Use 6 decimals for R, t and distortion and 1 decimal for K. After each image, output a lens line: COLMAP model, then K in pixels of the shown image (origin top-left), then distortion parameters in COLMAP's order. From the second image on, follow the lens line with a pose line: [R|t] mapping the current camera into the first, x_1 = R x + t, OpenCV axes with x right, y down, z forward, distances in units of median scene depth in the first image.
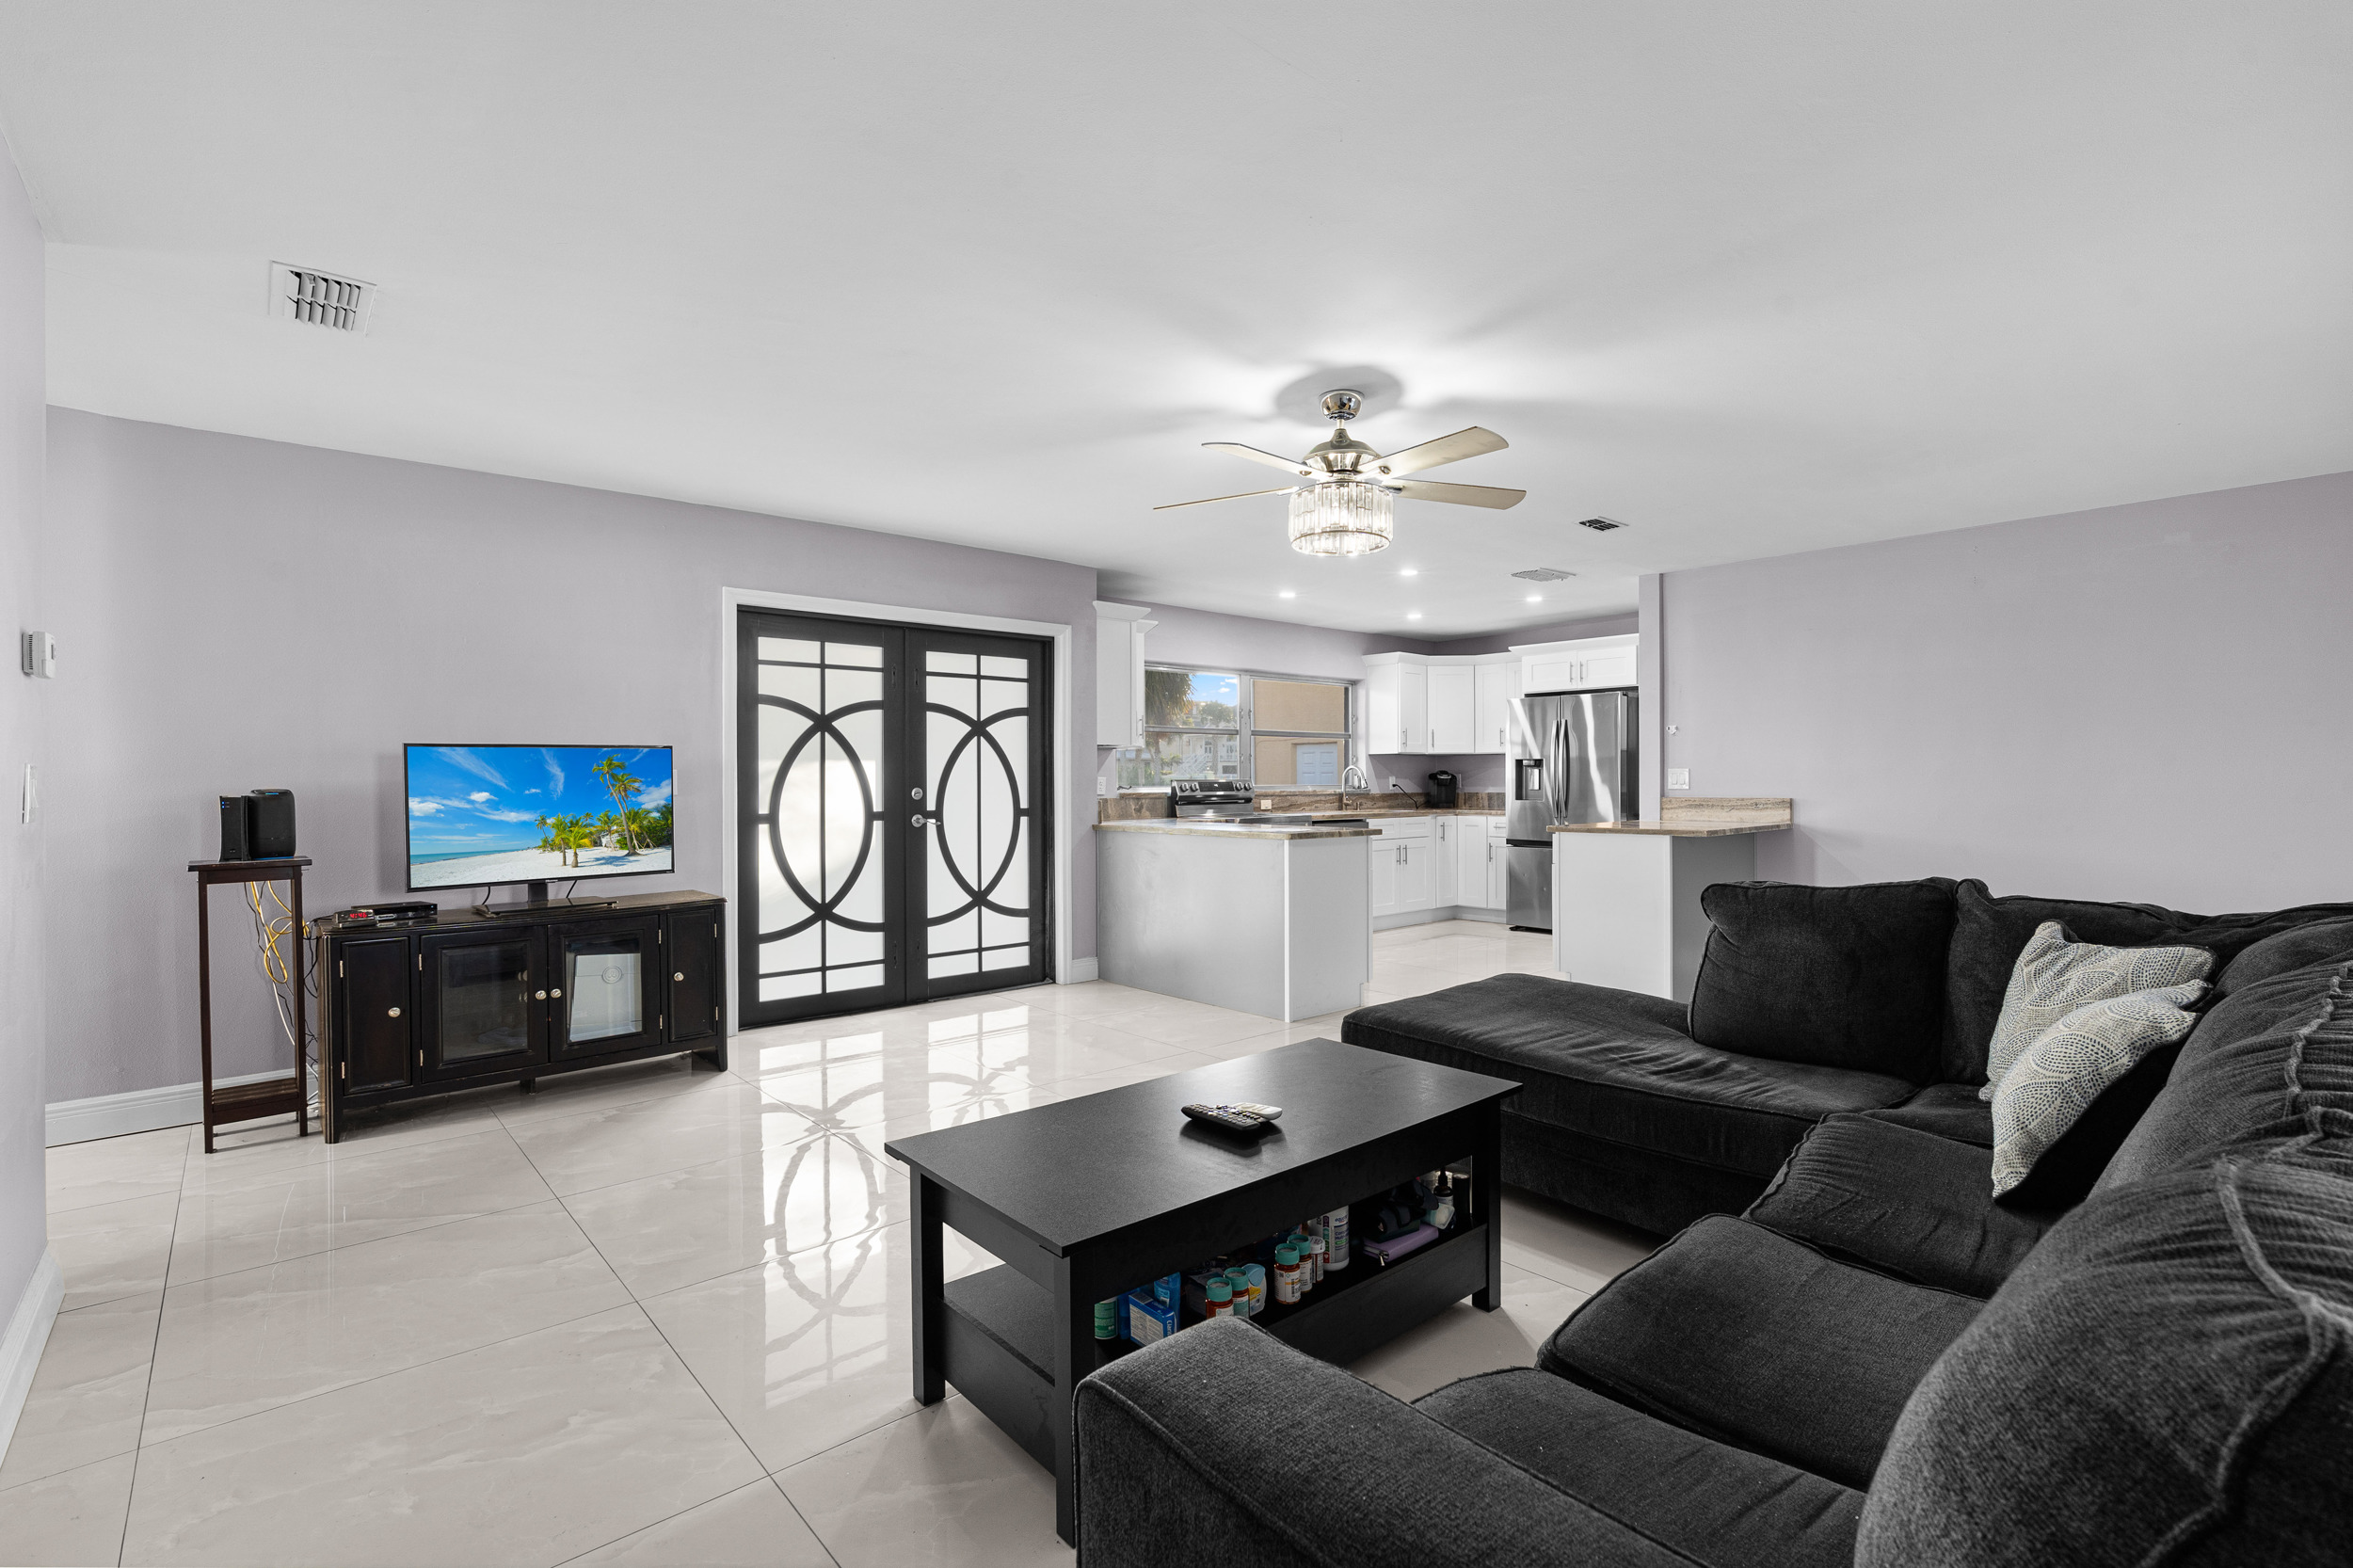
lens RADIAL K [[1068.5, 0, 1183.3], [0, 1068.5, 782.1], [0, 0, 1]] dist [-0.002669, -0.001897]
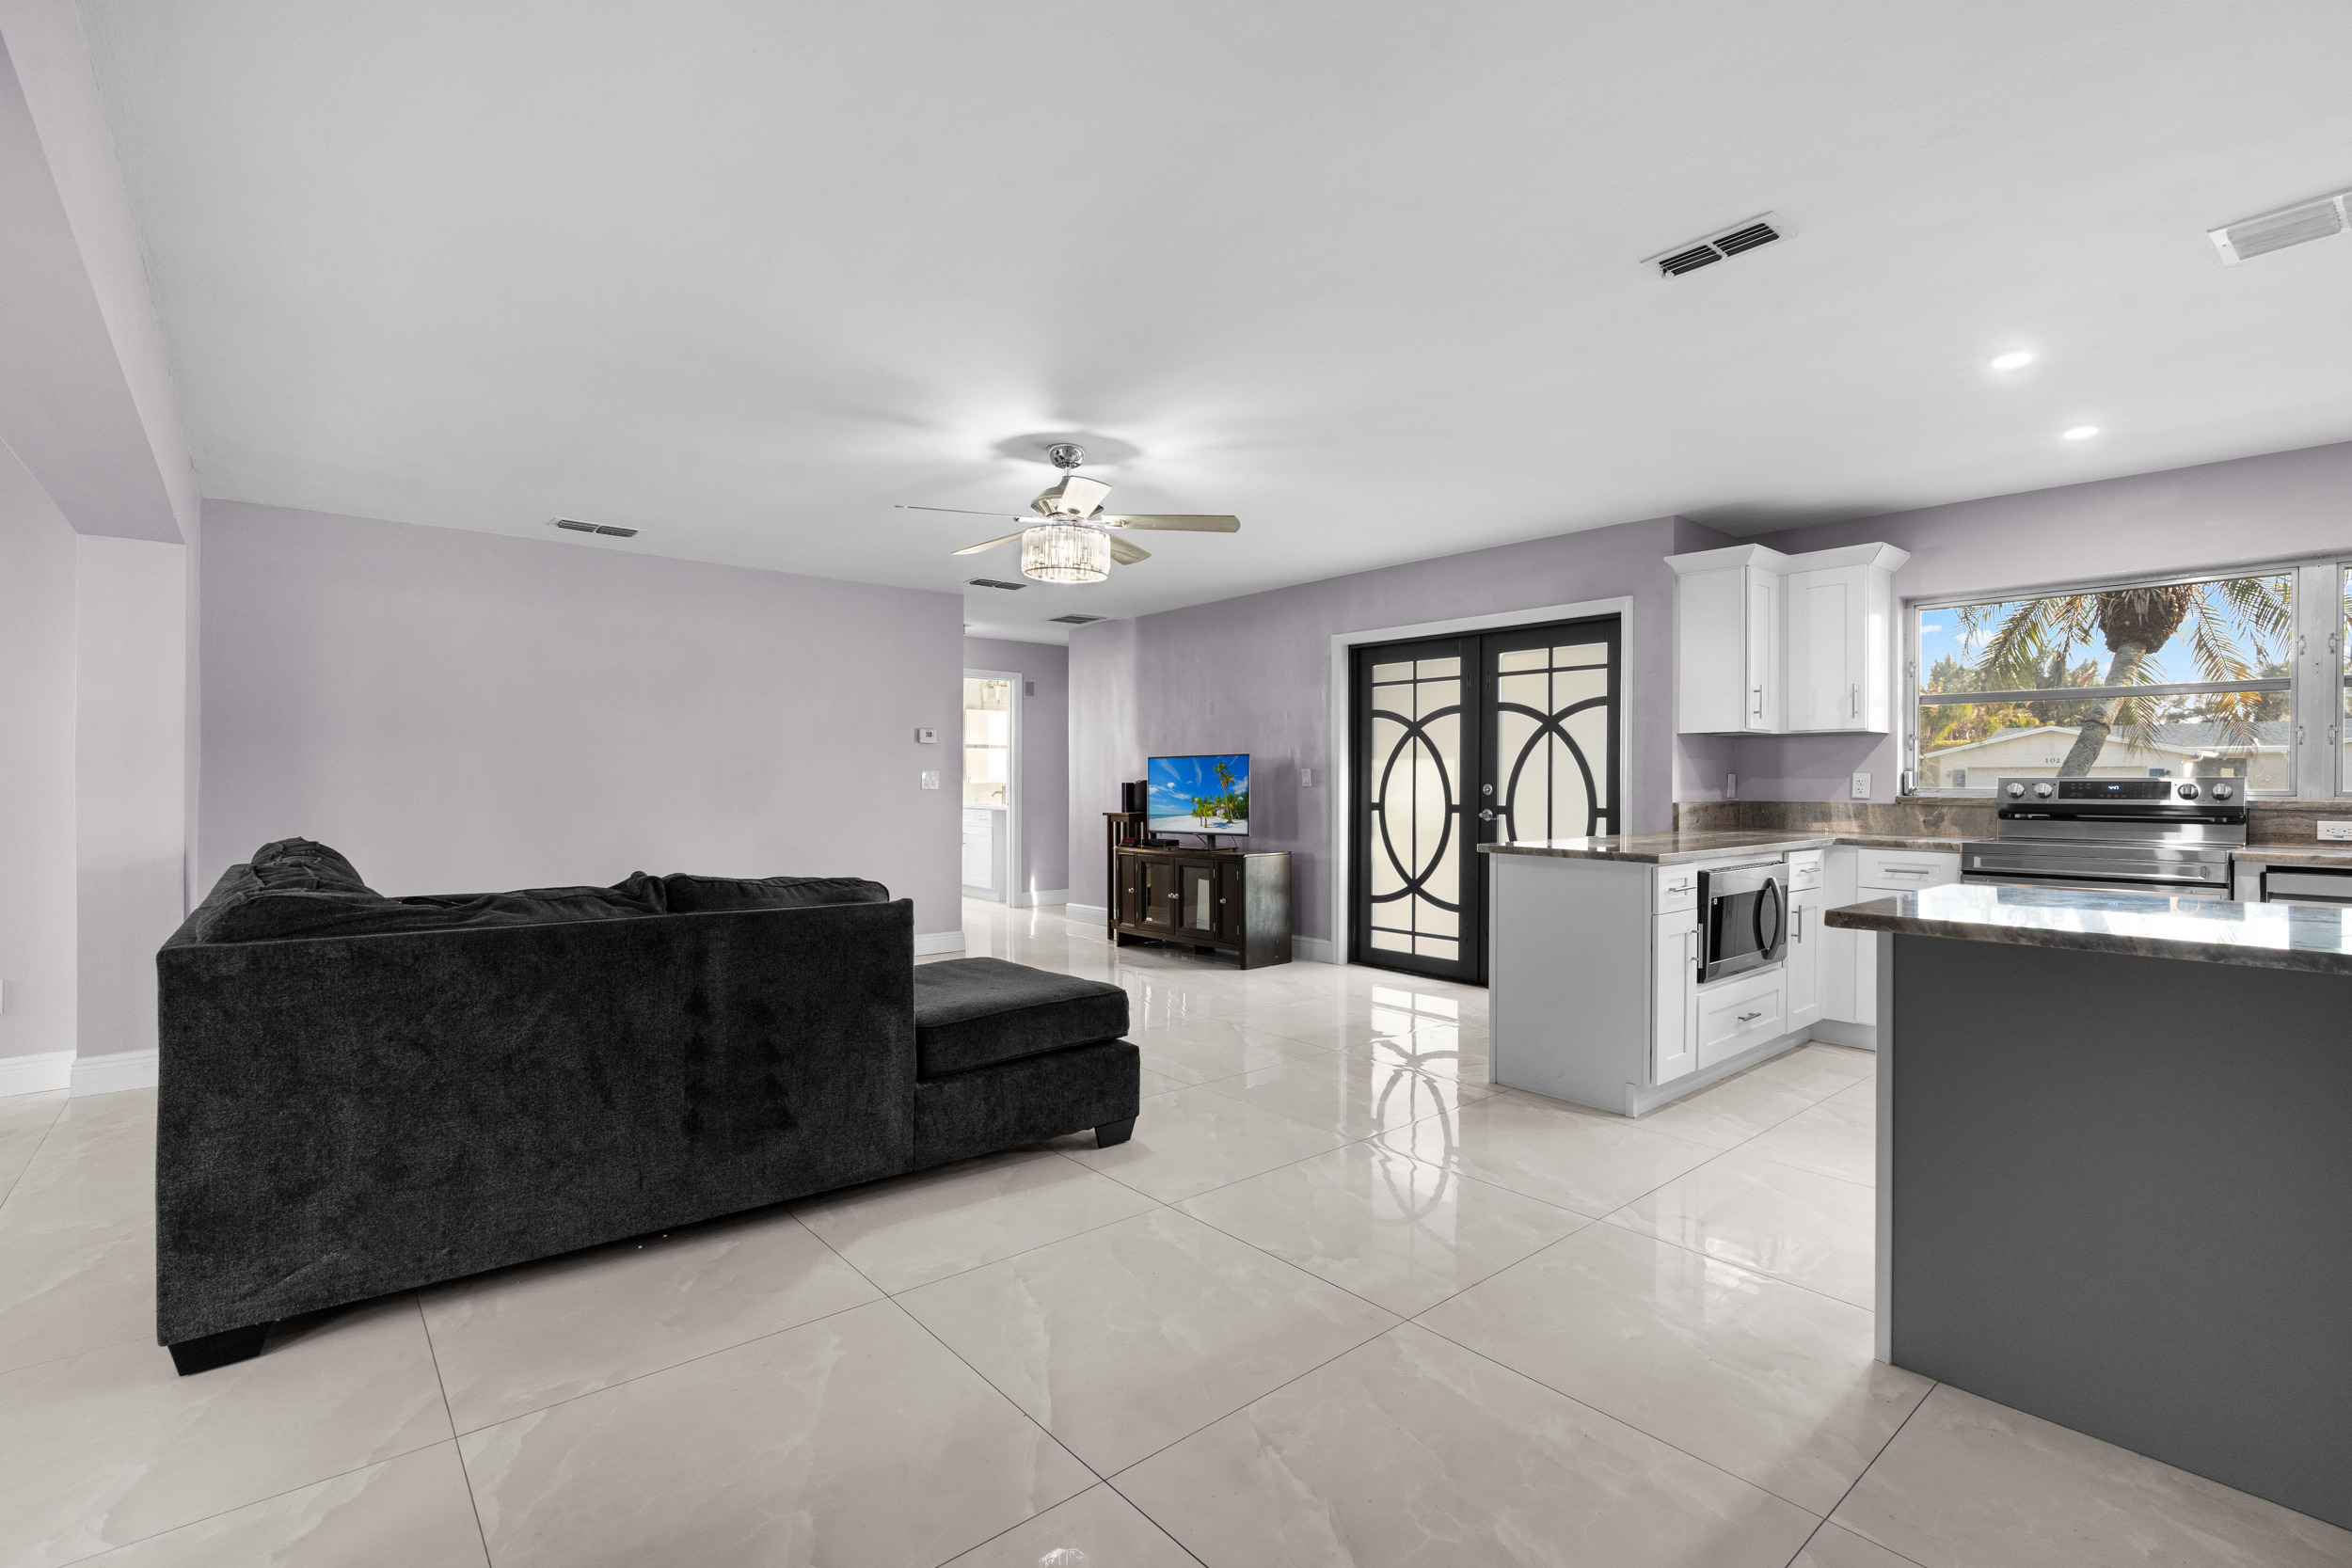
lens RADIAL K [[1067.9, 0, 1186.4], [0, 1067.9, 781.9], [0, 0, 1]] dist [-0.002669, -0.001897]
pose [[-0.013074, 0.006703, -0.999892, 0.835930], [-0.003433, 0.999971, 0.006748, -0.002794], [0.999909, 0.003521, -0.013051, 0.731632]]
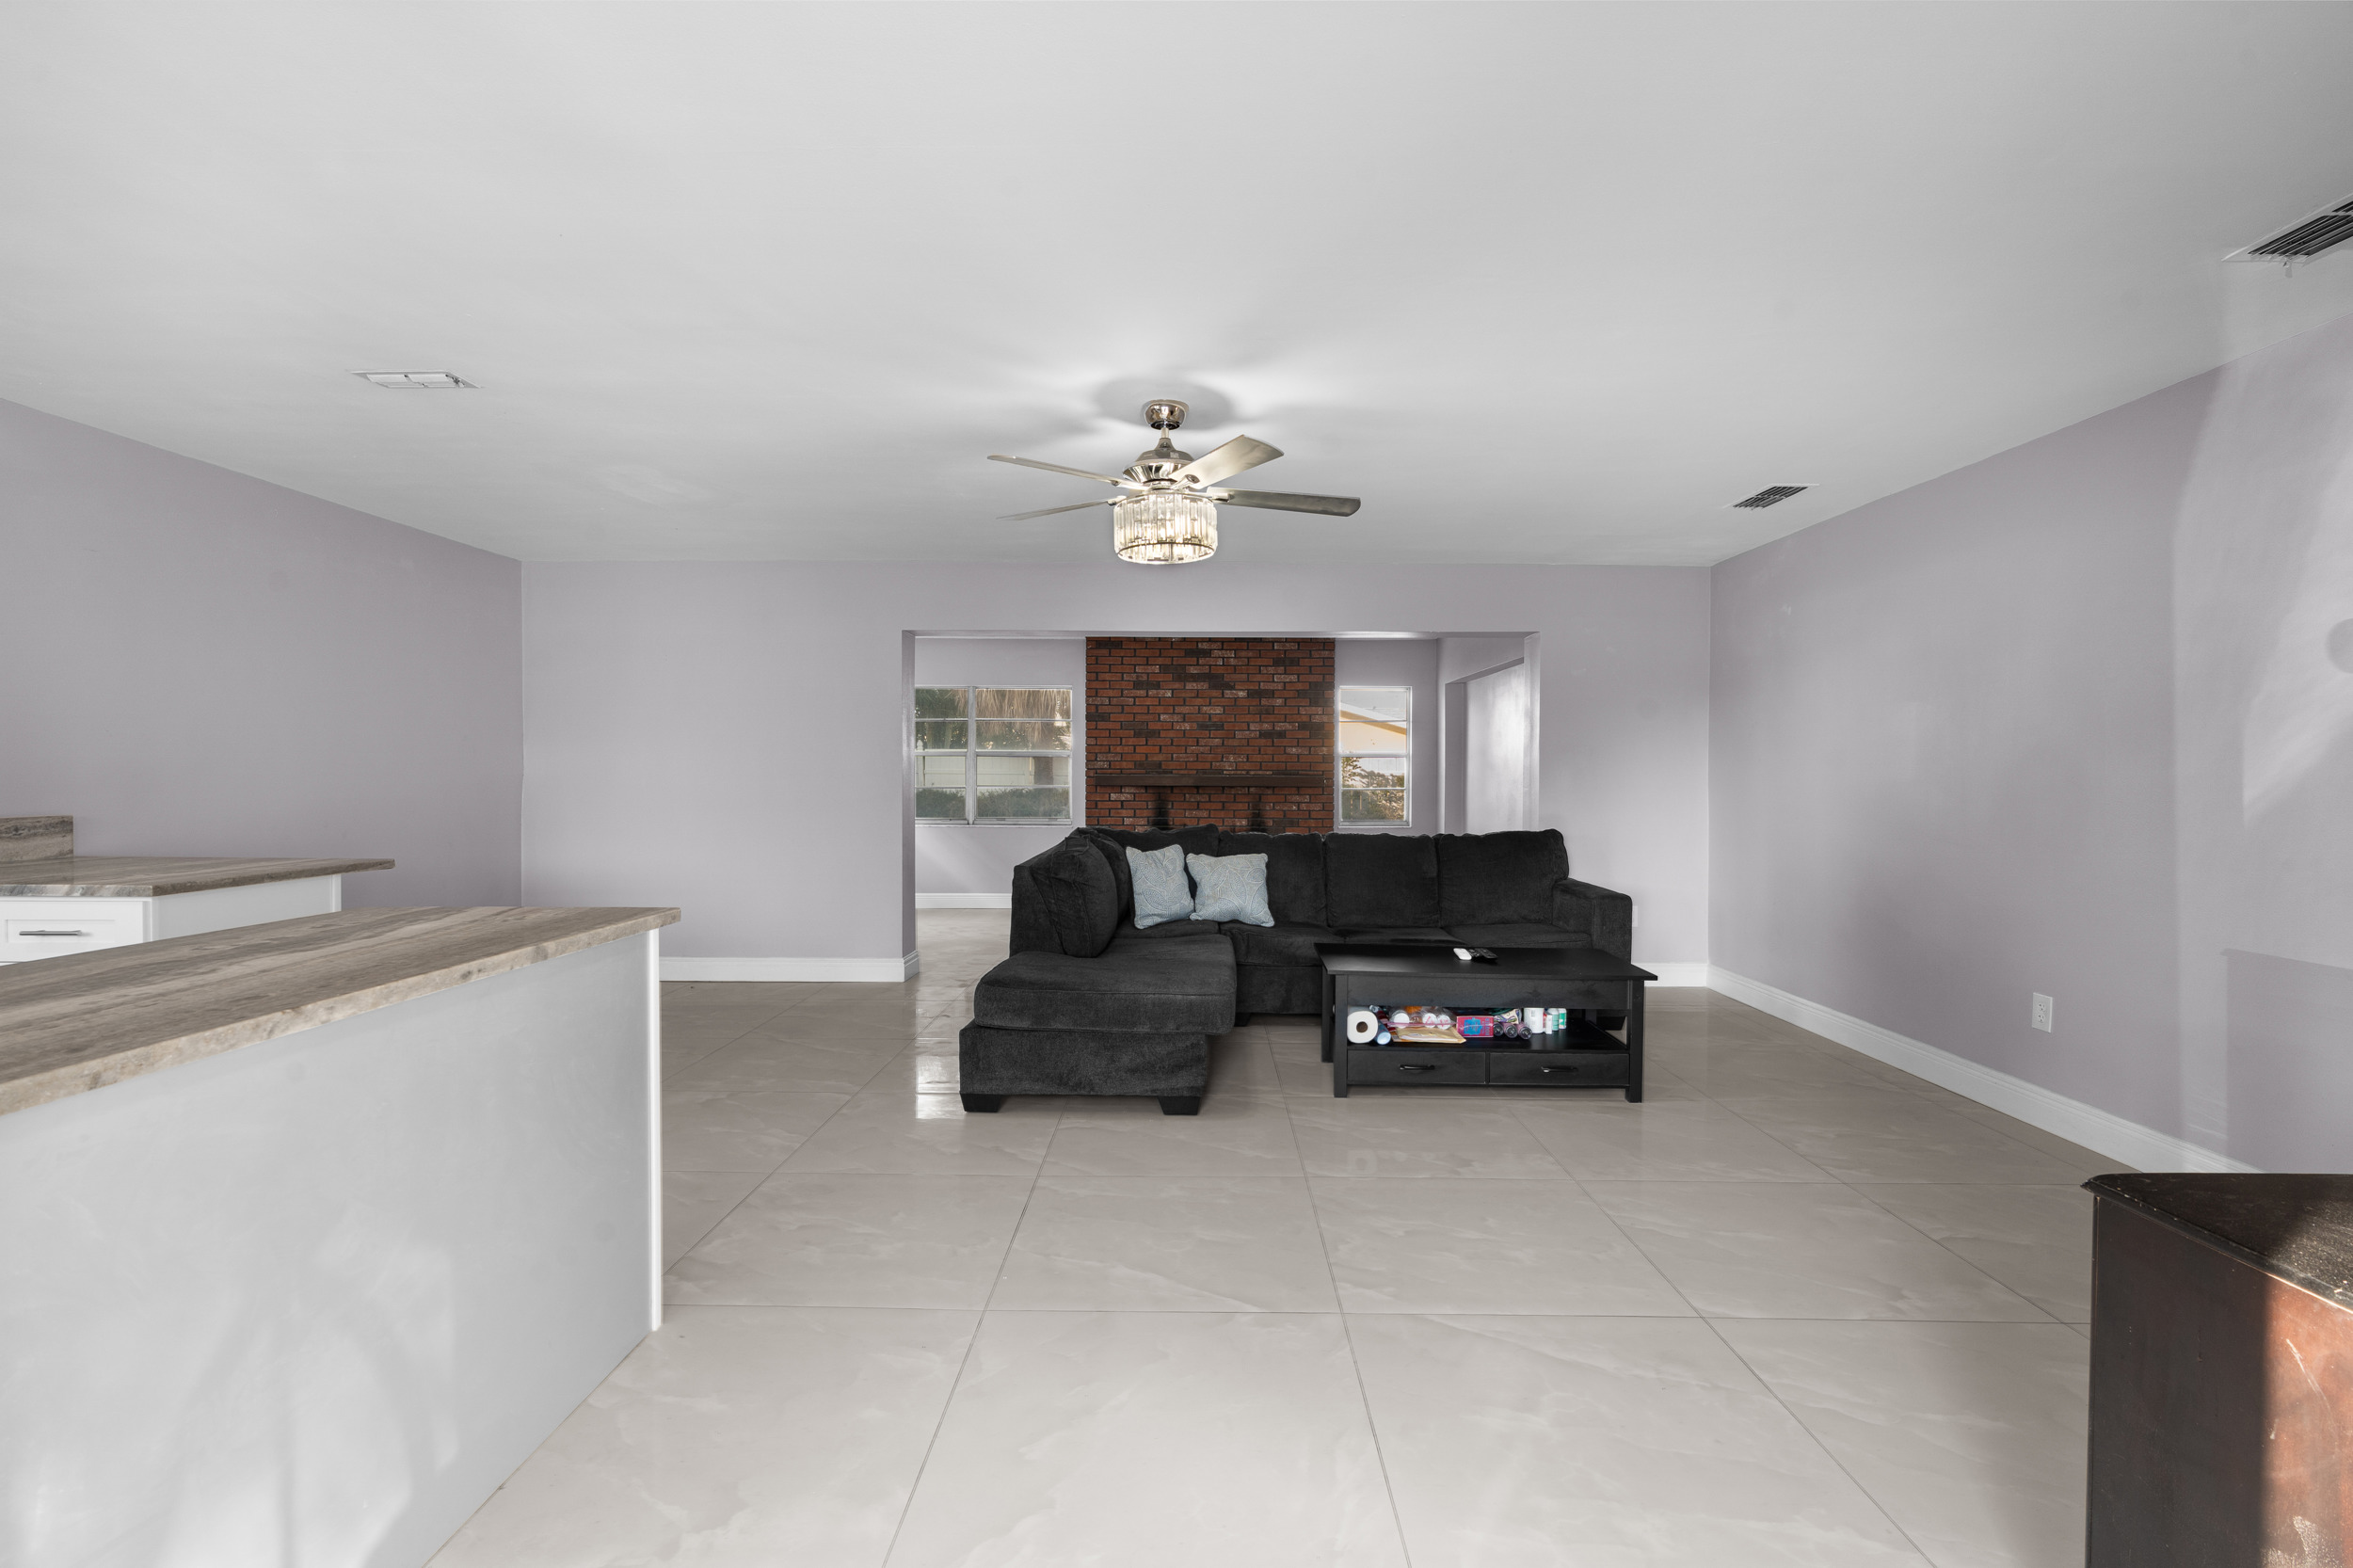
lens RADIAL K [[1068.5, 0, 1181.0], [0, 1068.5, 787.2], [0, 0, 1]] dist [-0.002669, -0.001897]
pose [[-0.738432, -0.008400, 0.674275, -0.348417], [-0.000470, 0.999929, 0.011941, -0.009459], [-0.674328, 0.008500, -0.738383, 1.107904]]
